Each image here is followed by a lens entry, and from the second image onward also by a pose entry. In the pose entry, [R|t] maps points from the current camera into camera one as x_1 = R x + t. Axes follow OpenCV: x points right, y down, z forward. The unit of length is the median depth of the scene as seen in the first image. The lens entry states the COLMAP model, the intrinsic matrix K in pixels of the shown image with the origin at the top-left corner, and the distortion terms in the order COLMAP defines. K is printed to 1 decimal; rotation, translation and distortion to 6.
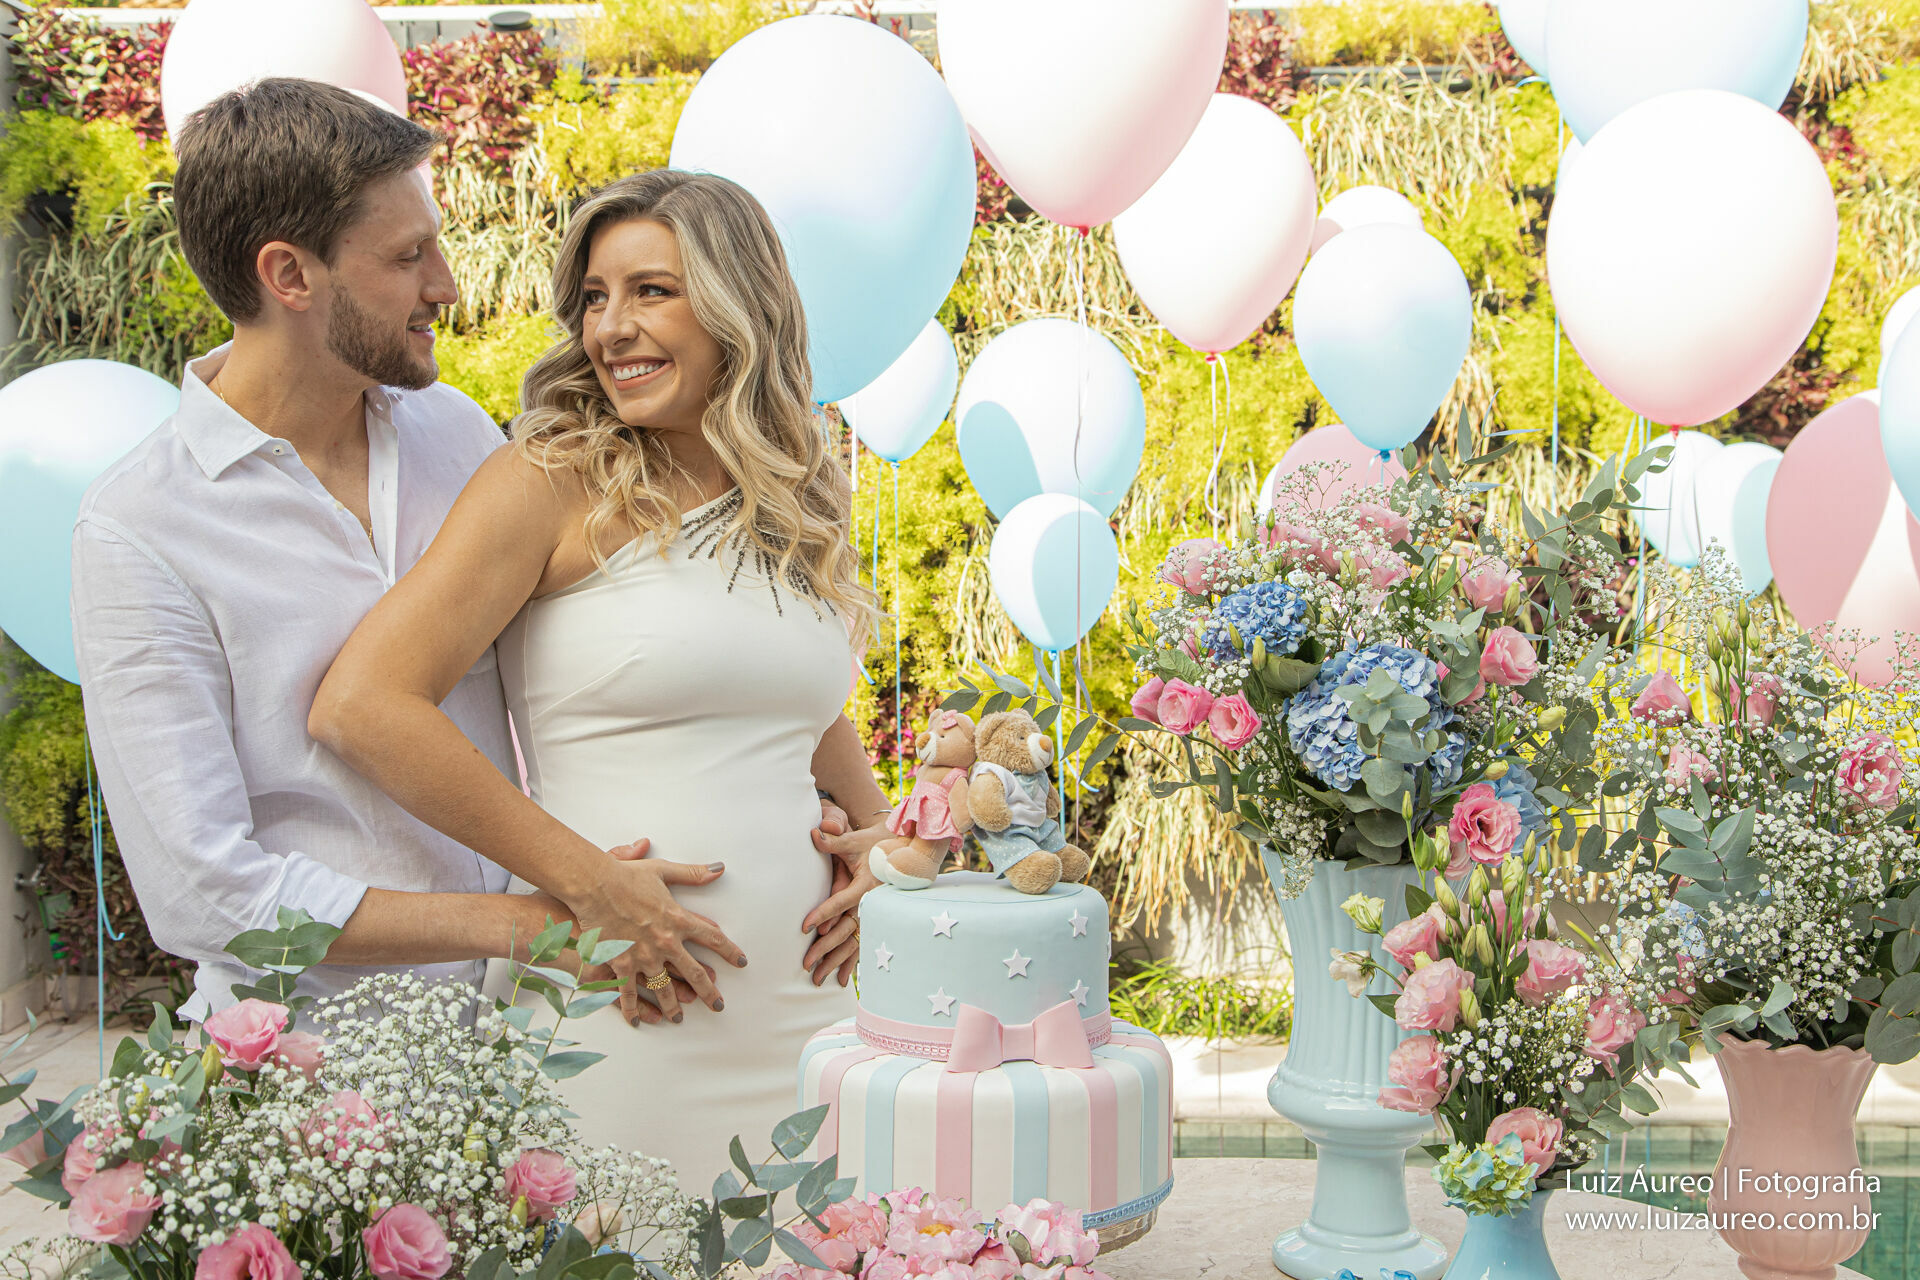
lens RADIAL K [[2318.2, 0, 935.3], [0, 2318.2, 644.3], [0, 0, 1]] dist [0.022421, 0.033659]
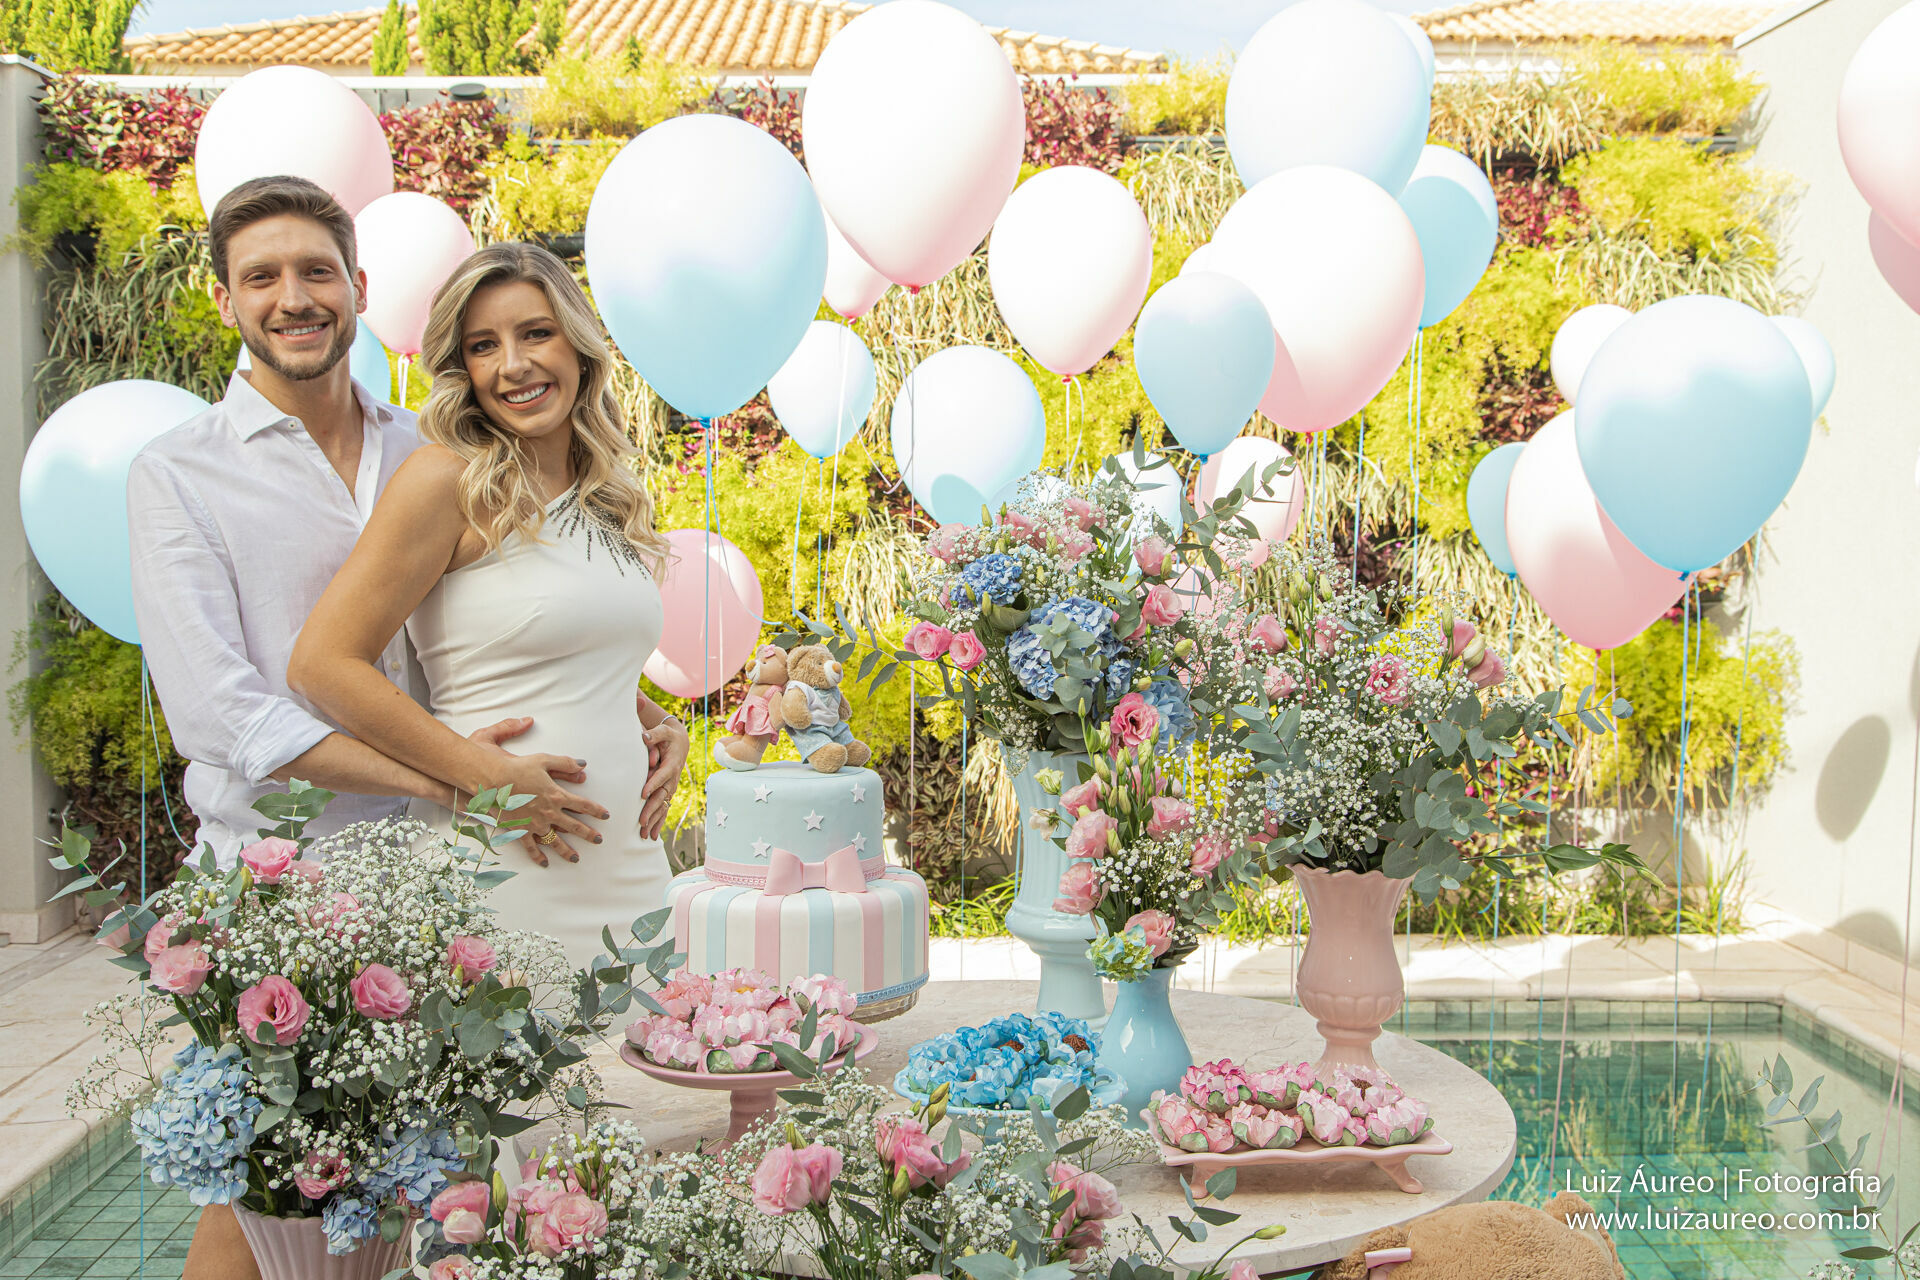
lens RADIAL K [[2054.9, 0, 942.9], [0, 2054.9, 645.7], [0, 0, 1]] dist [0.058681, -0.028587]
pose [[0.999201, -0.002378, 0.039897, 0.017946], [0.001904, 0.999927, 0.011915, 0.004192], [-0.039922, -0.011830, 0.999133, -0.074628]]
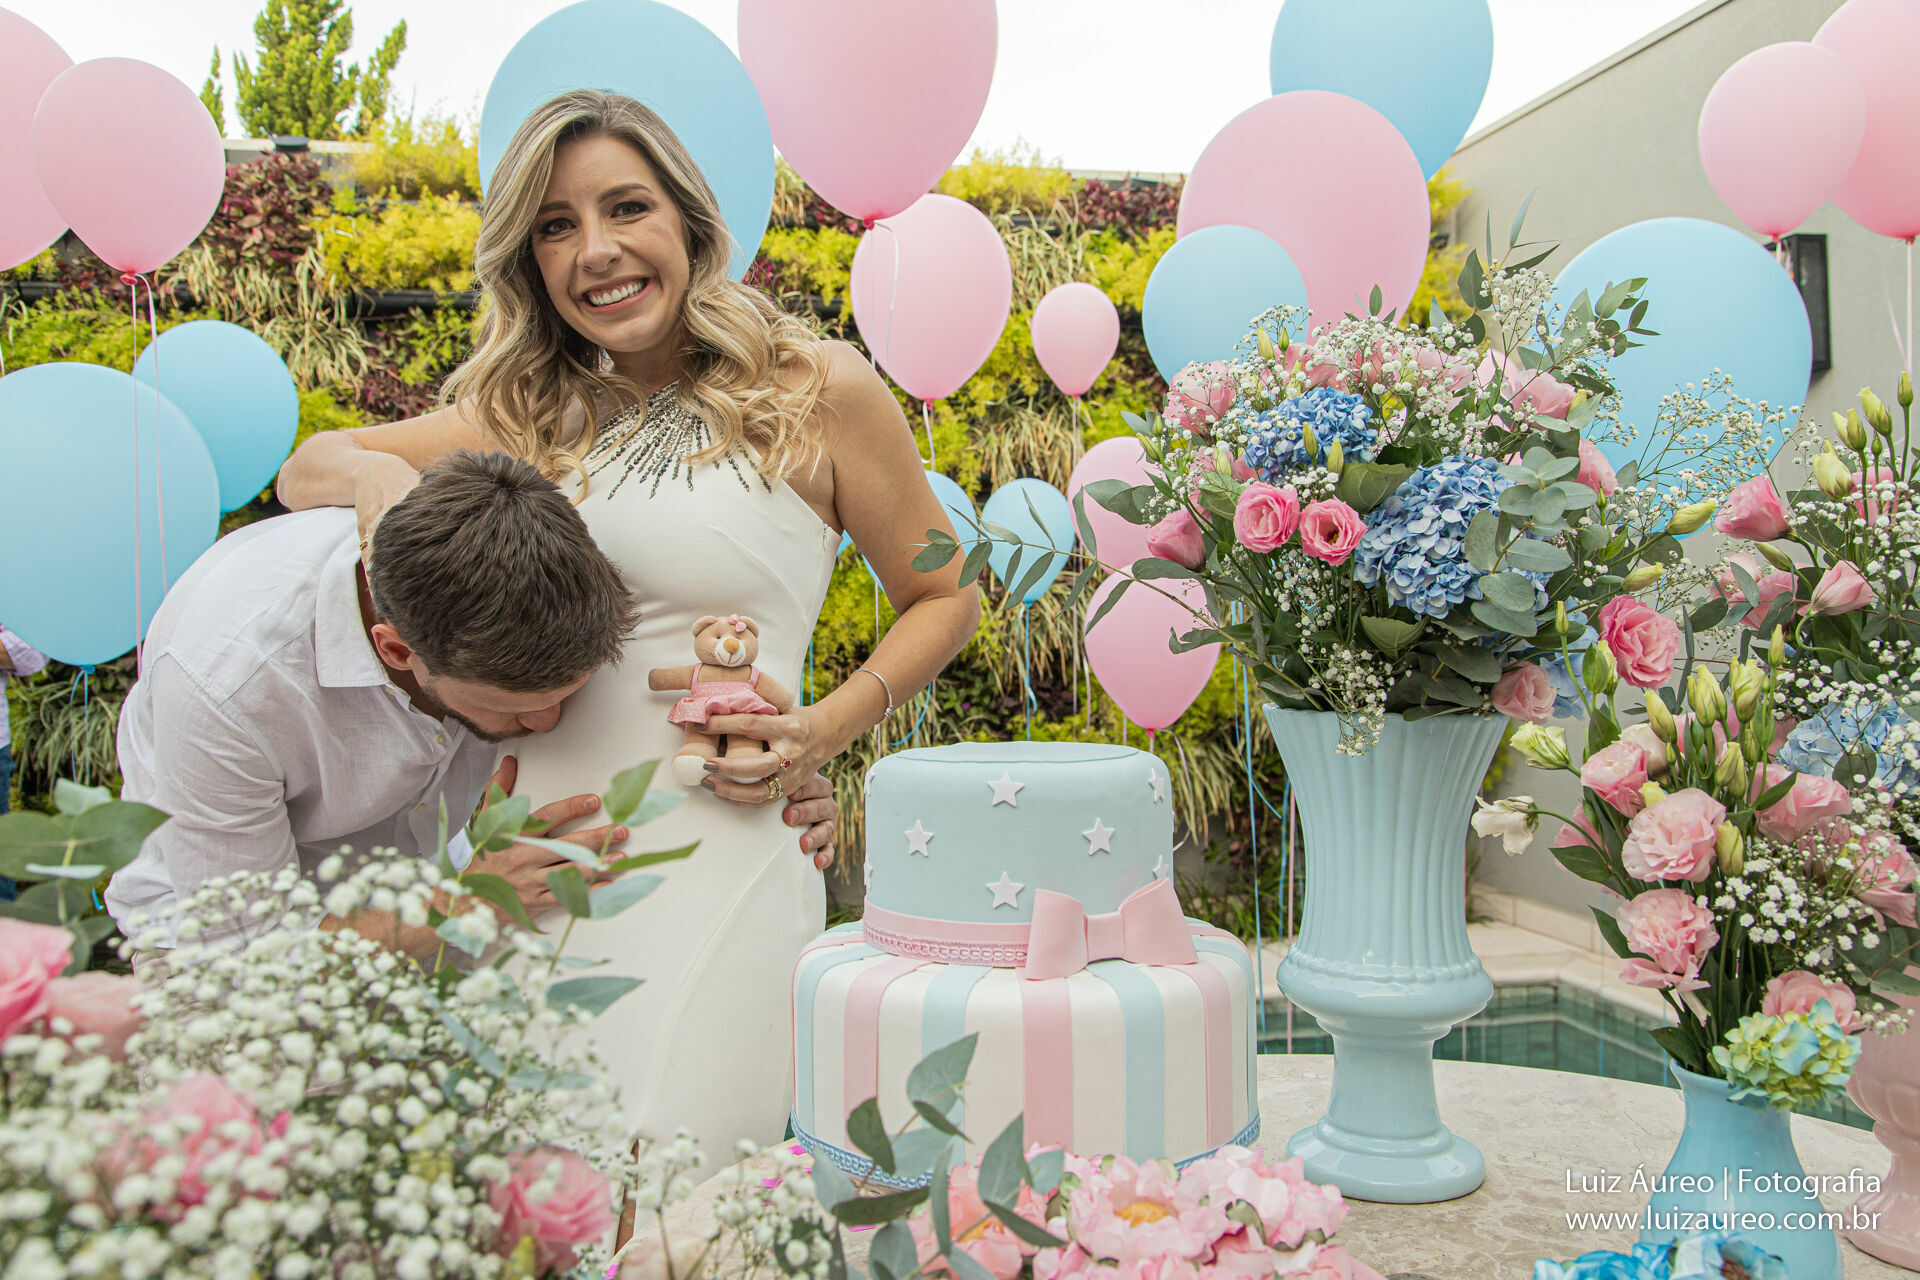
lens RADIAL K [[1586.9, 0, 963.0], [0, 1586.9, 645.2], [0, 0, 1]] dist [0.007455, -0.002858]
pose [[0.973950, -0.020081, 0.225871, -0.036100], [0.027962, 0.999105, -0.031747, 0.024635], [-0.225031, 0.037236, 0.973640, 0.134475]]
